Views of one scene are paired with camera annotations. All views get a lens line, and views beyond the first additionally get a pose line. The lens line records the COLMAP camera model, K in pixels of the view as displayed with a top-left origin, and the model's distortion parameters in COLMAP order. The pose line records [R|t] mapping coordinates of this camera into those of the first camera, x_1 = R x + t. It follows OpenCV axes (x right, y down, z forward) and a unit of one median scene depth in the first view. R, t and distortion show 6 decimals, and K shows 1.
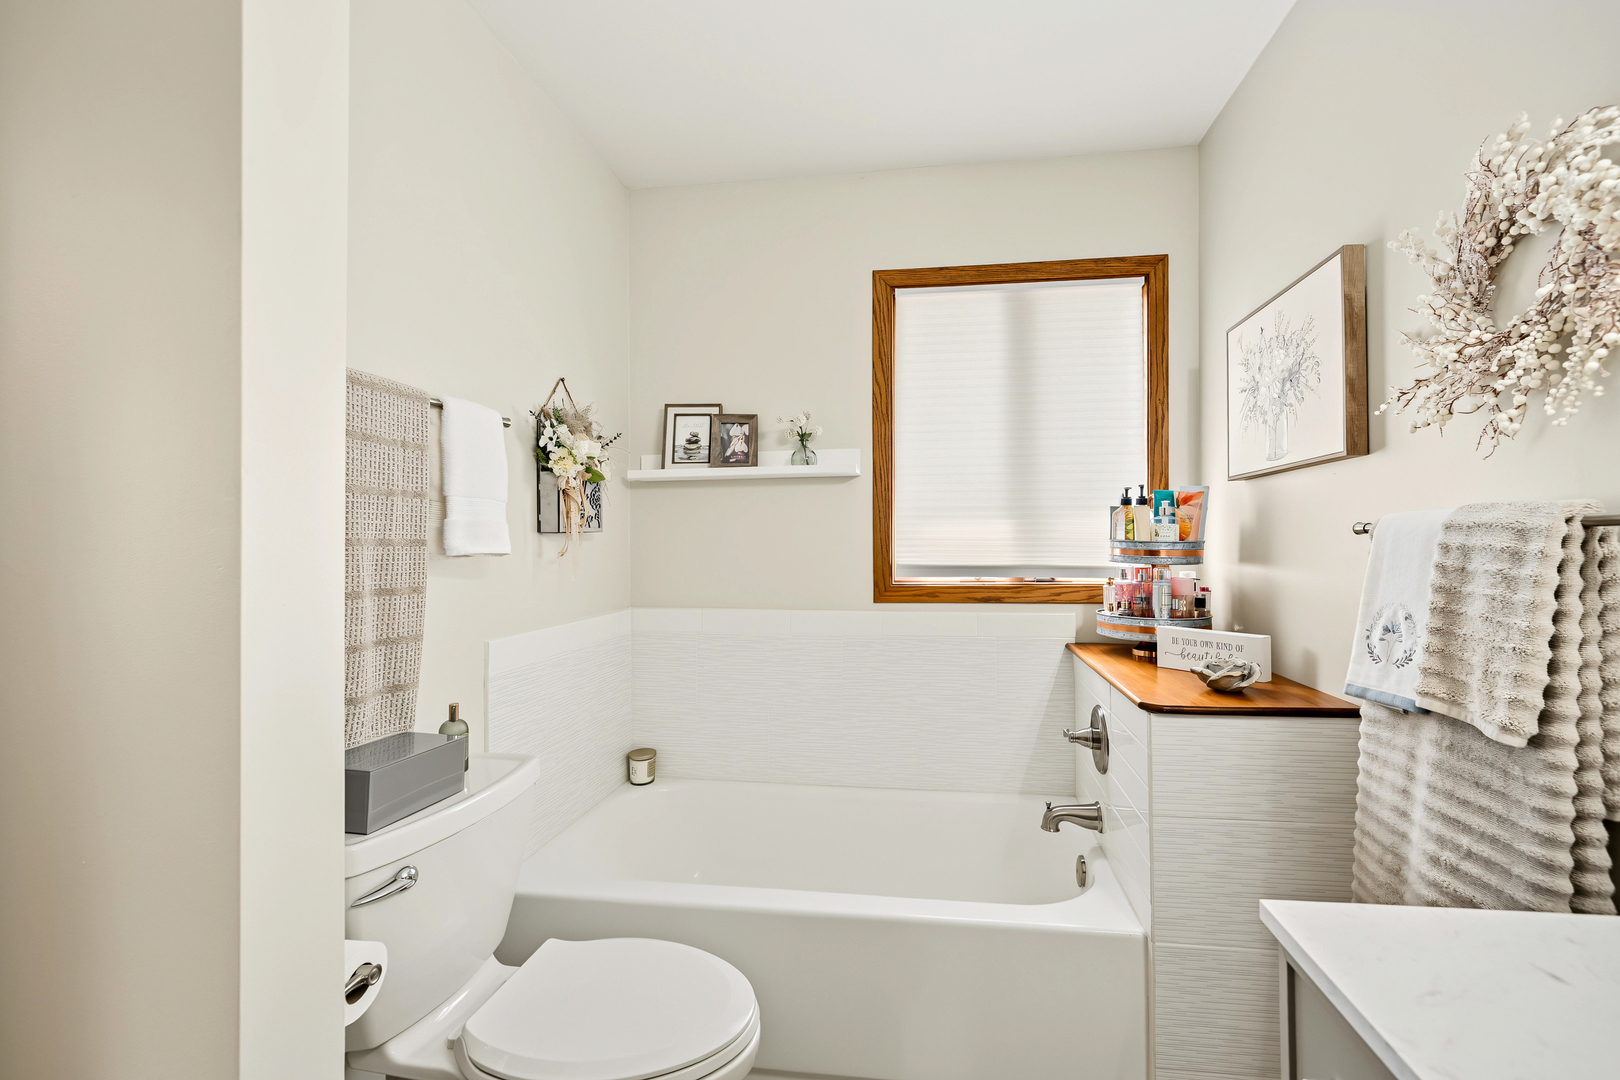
lens RADIAL K [[652.1, 0, 814.7], [0, 652.1, 535.8], [0, 0, 1]] dist [-0.001395, 0.000597]
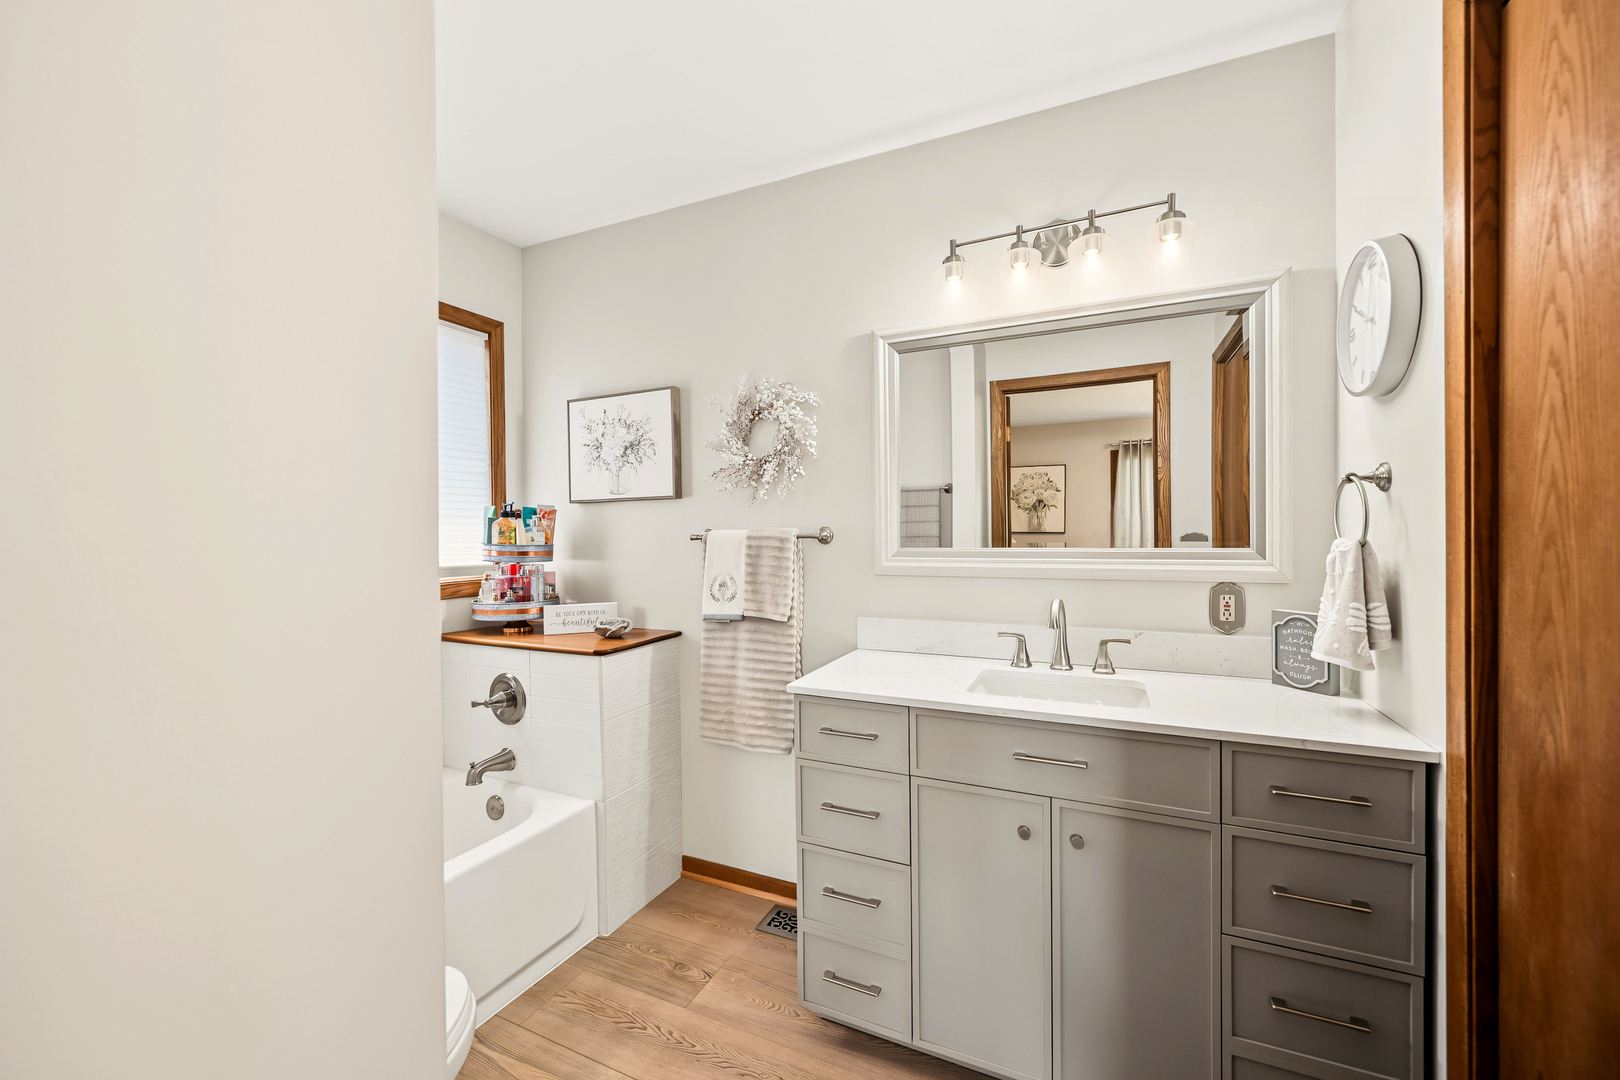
lens RADIAL K [[652.1, 0, 787.4], [0, 652.1, 539.5], [0, 0, 1]] dist [-0.001395, 0.000597]
pose [[0.316827, -0.007168, 0.948456, -0.872992], [0.001367, 0.999974, 0.007101, -0.016824], [-0.948482, -0.000953, 0.316828, 0.093949]]
